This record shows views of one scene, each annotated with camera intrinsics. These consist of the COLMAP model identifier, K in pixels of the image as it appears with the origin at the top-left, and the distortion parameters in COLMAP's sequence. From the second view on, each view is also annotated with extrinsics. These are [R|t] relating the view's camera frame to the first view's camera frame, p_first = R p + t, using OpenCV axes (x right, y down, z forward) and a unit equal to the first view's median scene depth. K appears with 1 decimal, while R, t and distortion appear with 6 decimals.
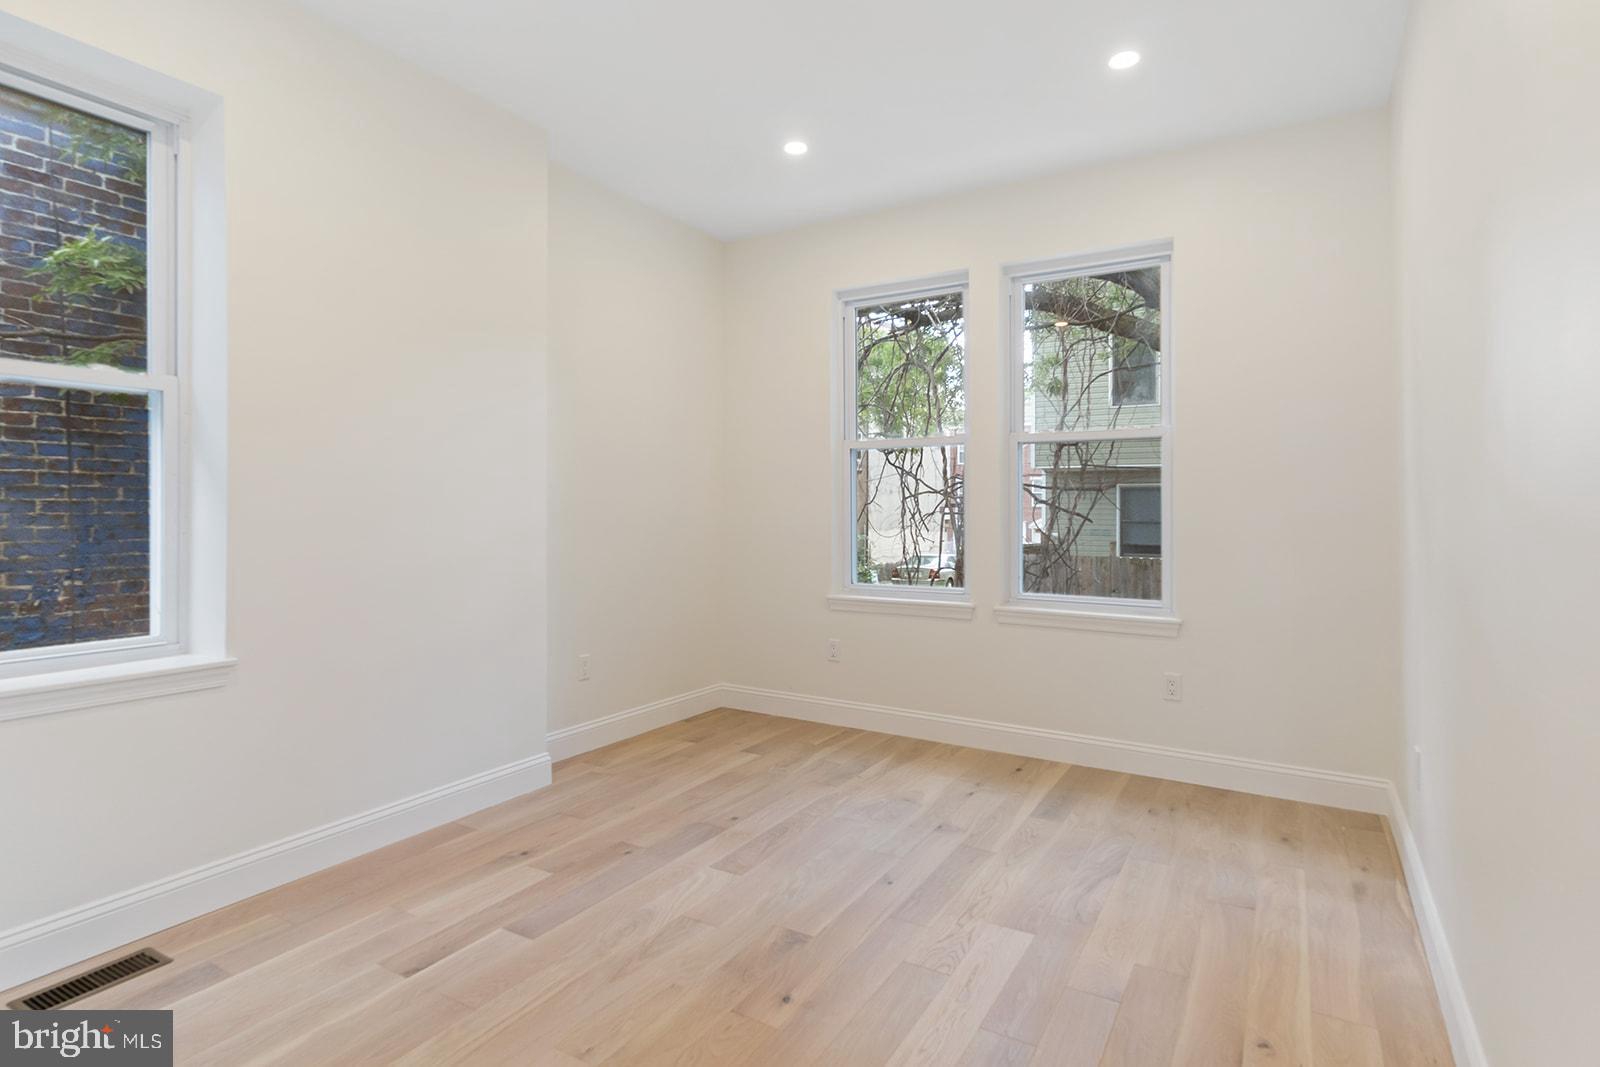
lens RADIAL K [[820.8, 0, 805.7], [0, 820.8, 499.7], [0, 0, 1]] dist [-0.002859, 0.000240]
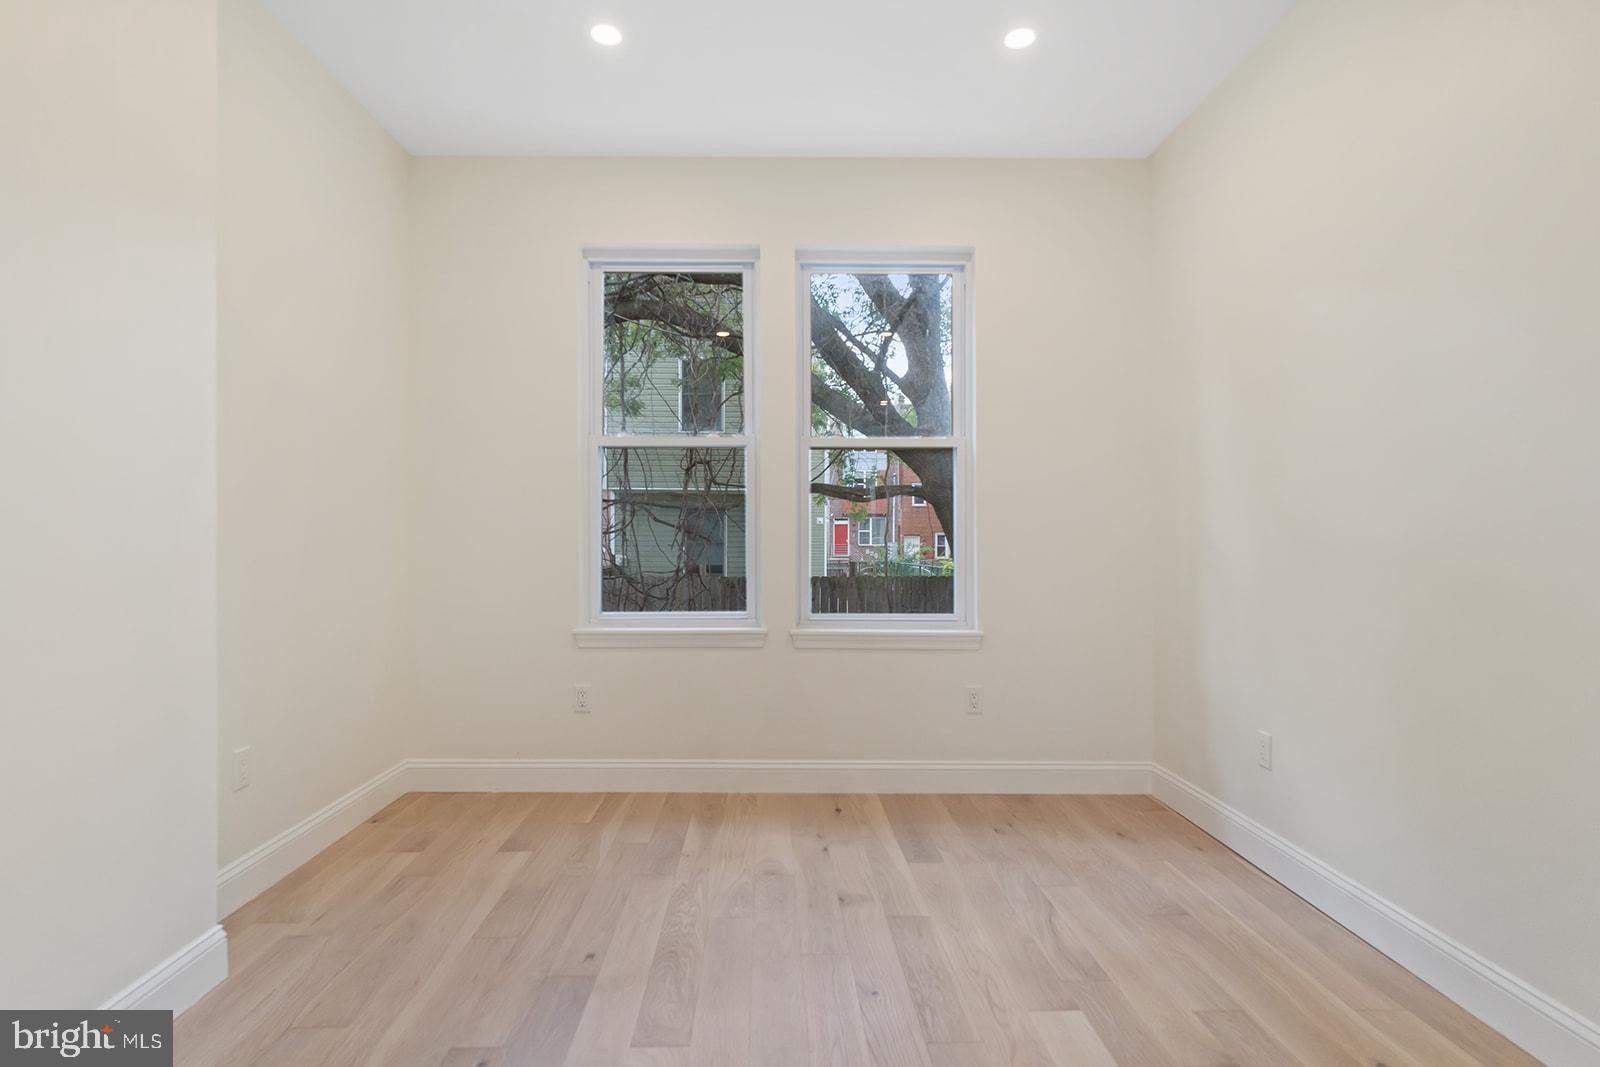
lens RADIAL K [[820.7, 0, 794.3], [0, 820.7, 529.6], [0, 0, 1]] dist [-0.003151, 0.000779]
pose [[0.848236, 0.001997, 0.529614, -0.288452], [-0.006961, 0.999949, 0.007379, 0.017198], [-0.529572, -0.009946, 0.848207, 0.296185]]
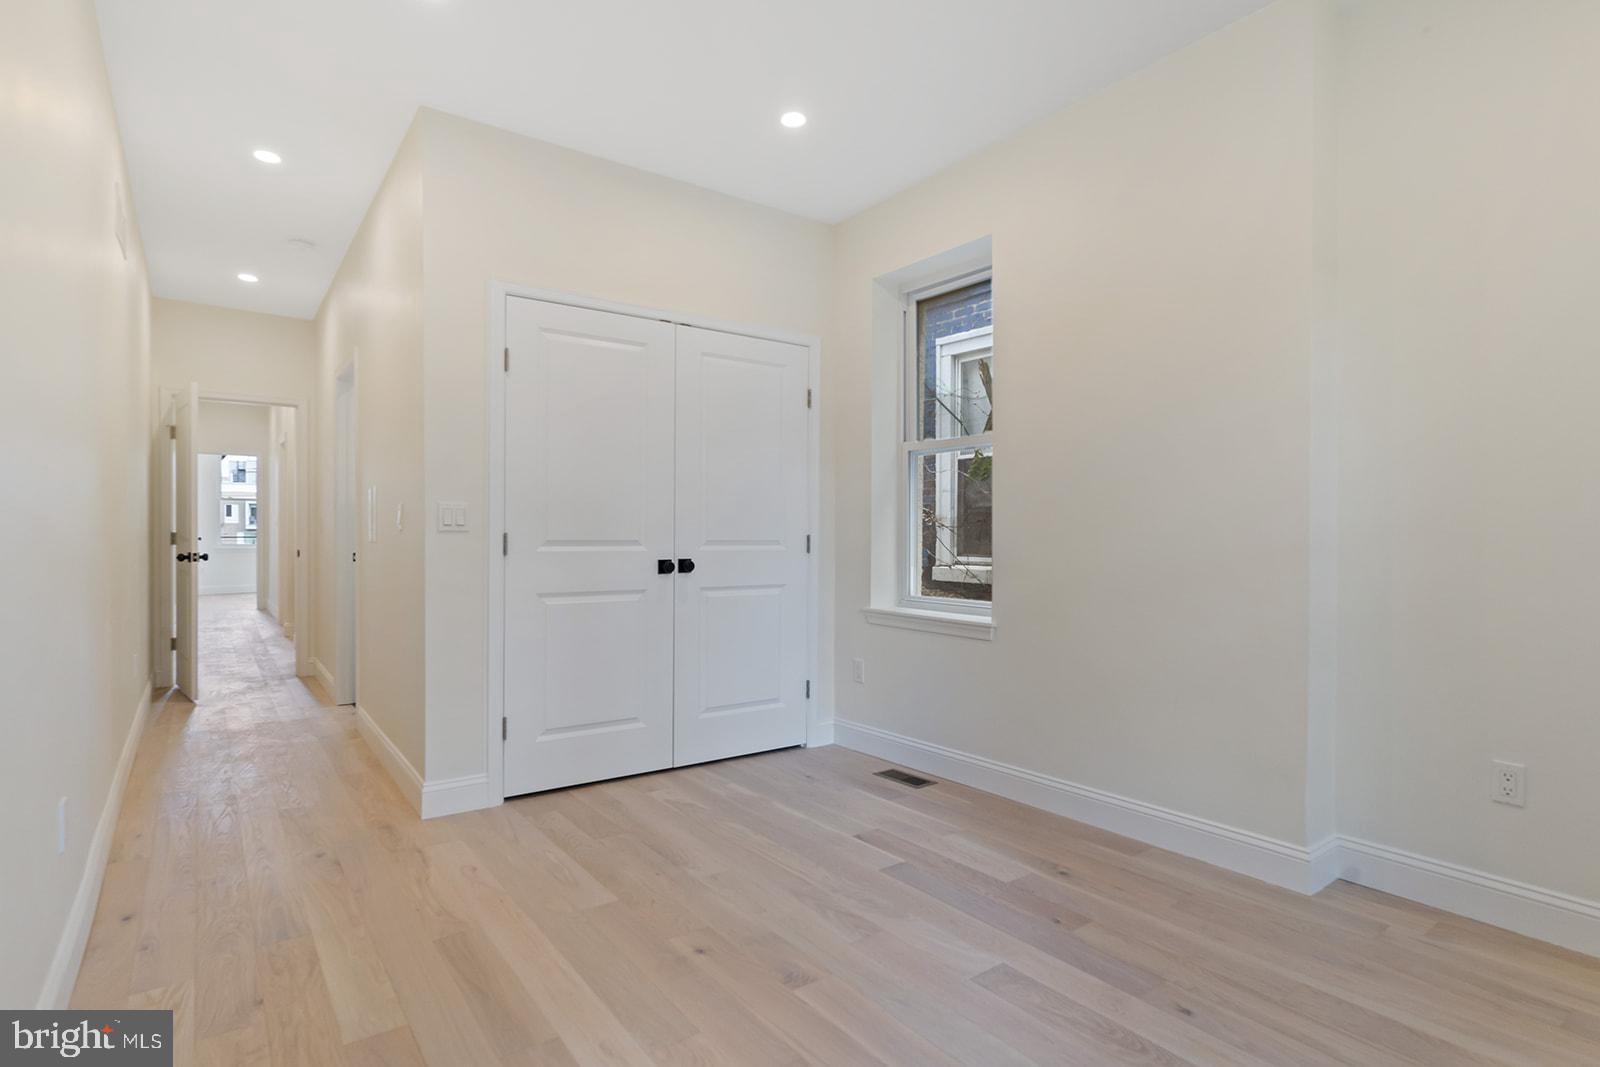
lens RADIAL K [[820.7, 0, 794.3], [0, 820.7, 529.6], [0, 0, 1]] dist [-0.003151, 0.000779]
pose [[-0.394787, -0.005109, -0.918759, 0.551173], [0.008459, 0.999922, -0.009196, 0.029425], [0.918734, -0.011402, -0.394713, 0.908003]]
